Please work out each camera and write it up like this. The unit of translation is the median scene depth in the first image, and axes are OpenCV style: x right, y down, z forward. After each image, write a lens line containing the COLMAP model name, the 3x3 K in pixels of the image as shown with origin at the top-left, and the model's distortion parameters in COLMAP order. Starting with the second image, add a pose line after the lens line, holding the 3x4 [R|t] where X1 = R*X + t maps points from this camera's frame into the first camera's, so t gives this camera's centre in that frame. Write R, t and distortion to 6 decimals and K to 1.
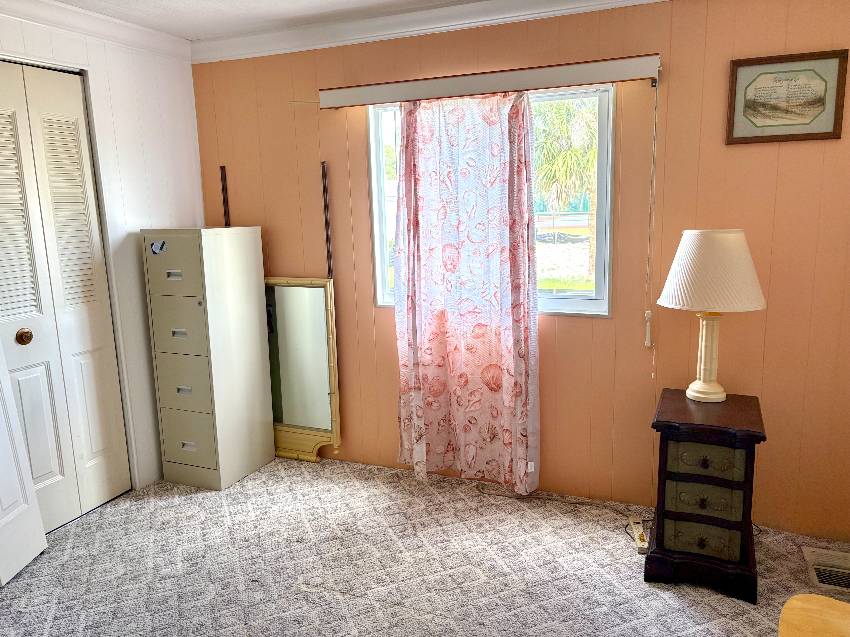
lens RADIAL K [[644.8, 0, 425.4], [0, 644.8, 318.9], [0, 0, 1]] dist [0.009548, -0.031372]
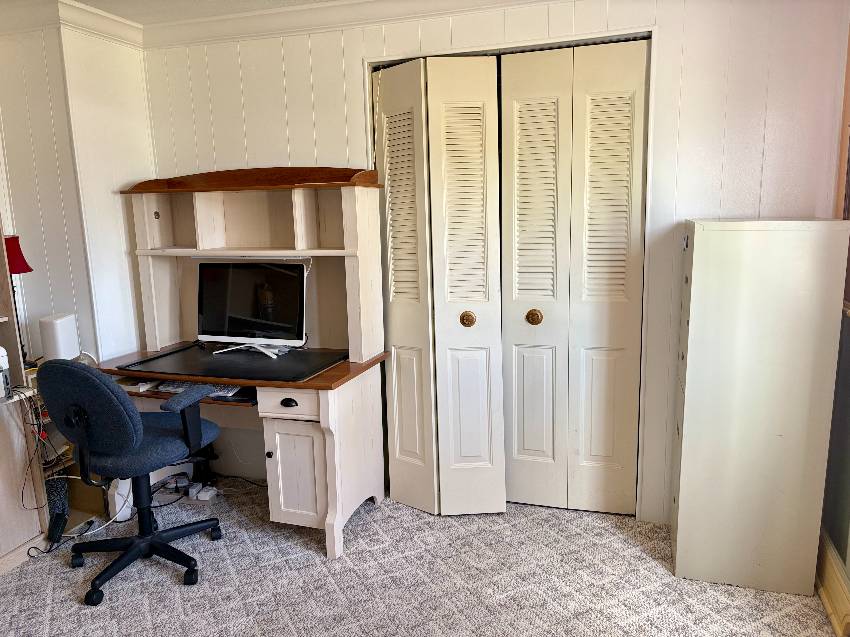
lens RADIAL K [[644.8, 0, 424.7], [0, 644.8, 317.6], [0, 0, 1]] dist [0.009548, -0.031372]
pose [[0.085921, 0.191684, -0.977689, 0.361409], [-0.154299, 0.972038, 0.177016, -0.120456], [0.984281, 0.135647, 0.113095, 0.656350]]
